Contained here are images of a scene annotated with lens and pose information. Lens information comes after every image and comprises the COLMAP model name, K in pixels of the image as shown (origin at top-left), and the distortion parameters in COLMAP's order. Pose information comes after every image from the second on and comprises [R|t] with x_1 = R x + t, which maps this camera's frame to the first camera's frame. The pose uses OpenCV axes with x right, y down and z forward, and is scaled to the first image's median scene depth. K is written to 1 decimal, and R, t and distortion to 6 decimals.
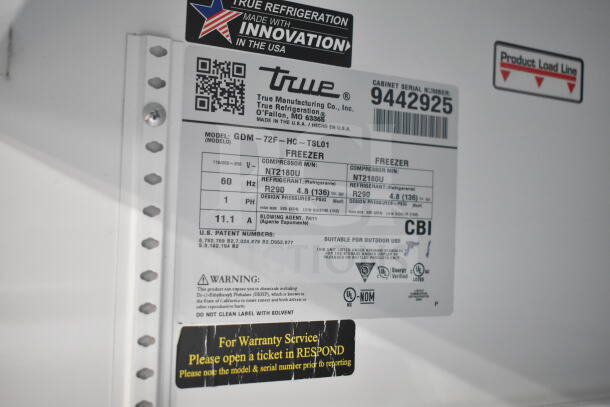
lens RADIAL K [[746.2, 0, 305.1], [0, 746.2, 205.2], [0, 0, 1]] dist [0.017595, 0.000000]
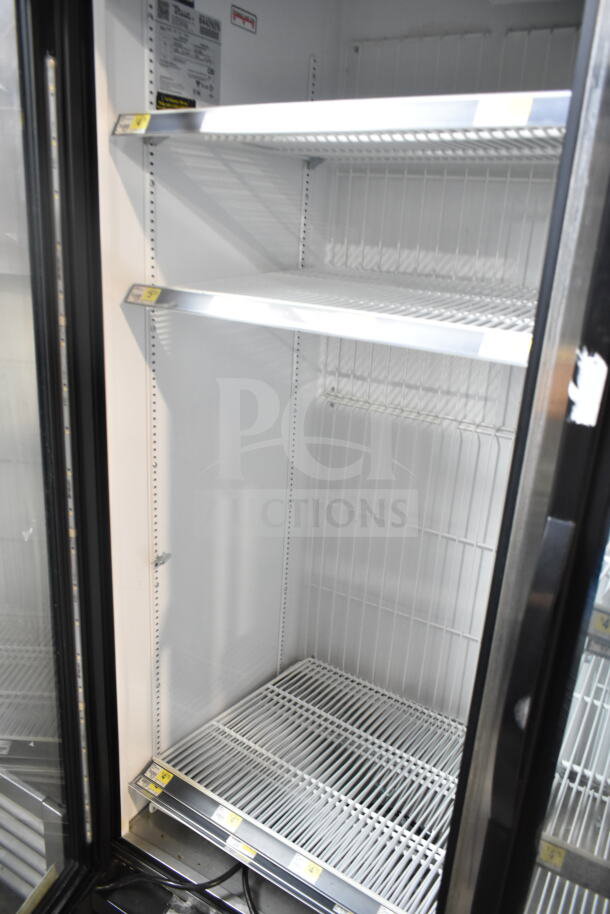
lens RADIAL K [[705.4, 0, 307.7], [0, 705.4, 457.7], [0, 0, 1]] dist [0.012374, 0.000692]
pose [[0.861178, -0.143310, 0.487683, -1.227296], [-0.060511, 0.923706, 0.378293, 0.392358], [-0.504689, -0.355288, 0.786803, -2.195286]]
